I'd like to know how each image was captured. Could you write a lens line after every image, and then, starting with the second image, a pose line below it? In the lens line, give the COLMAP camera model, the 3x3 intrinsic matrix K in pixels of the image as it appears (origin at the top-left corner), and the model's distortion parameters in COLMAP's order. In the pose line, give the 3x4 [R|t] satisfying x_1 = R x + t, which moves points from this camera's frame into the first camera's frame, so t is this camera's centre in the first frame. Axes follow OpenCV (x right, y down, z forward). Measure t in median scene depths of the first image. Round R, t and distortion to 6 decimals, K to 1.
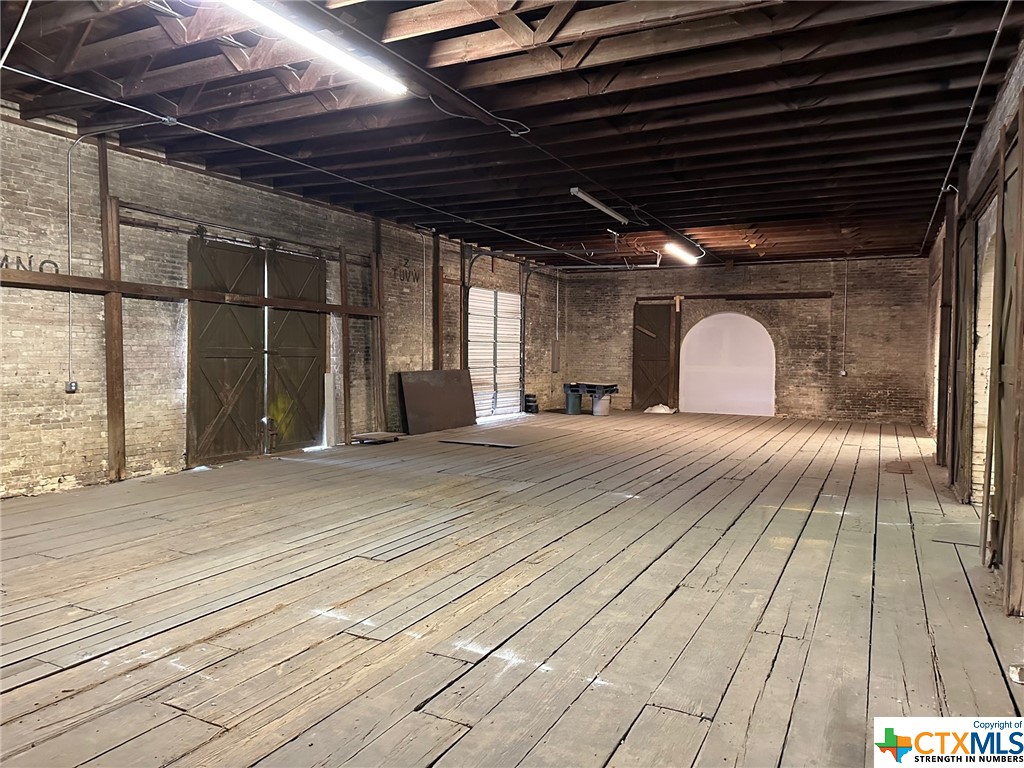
lens RADIAL K [[711.2, 0, 515.6], [0, 711.2, 379.9], [0, 0, 1]] dist [0.055429, -0.073053]
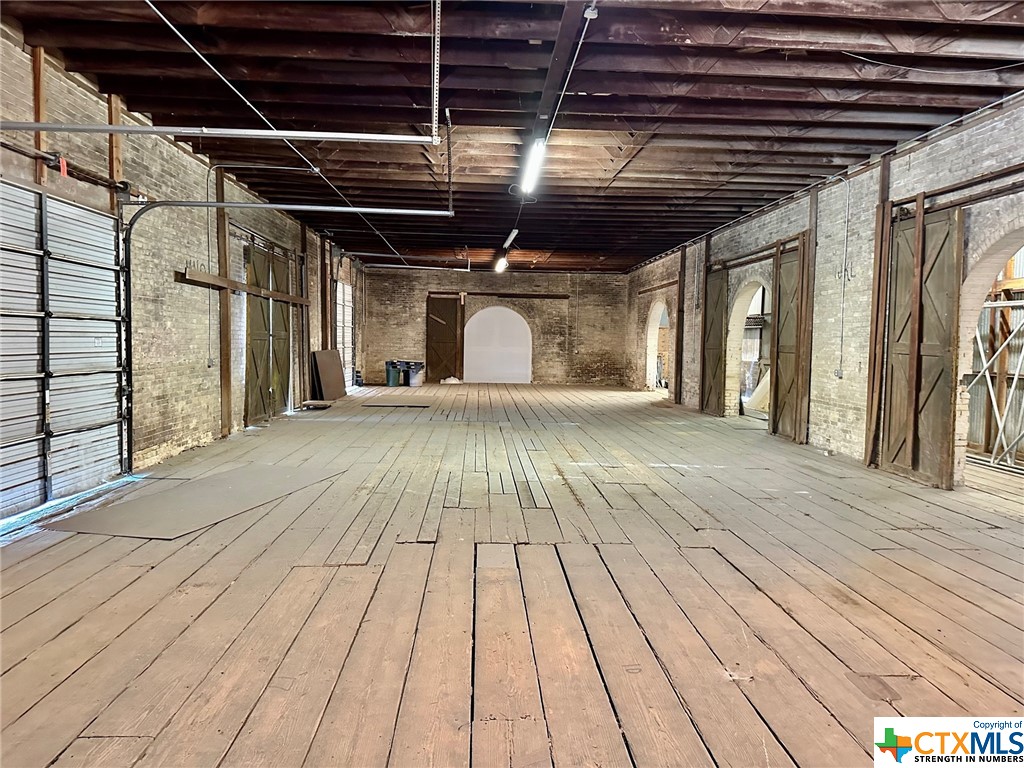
lens RADIAL K [[710.6, 0, 512.6], [0, 710.6, 388.2], [0, 0, 1]] dist [0.108873, -0.162232]
pose [[0.865937, -0.030044, 0.499250, -0.696239], [0.011150, 0.999106, 0.040784, 0.007943], [-0.500029, -0.029749, 0.865498, -0.333472]]
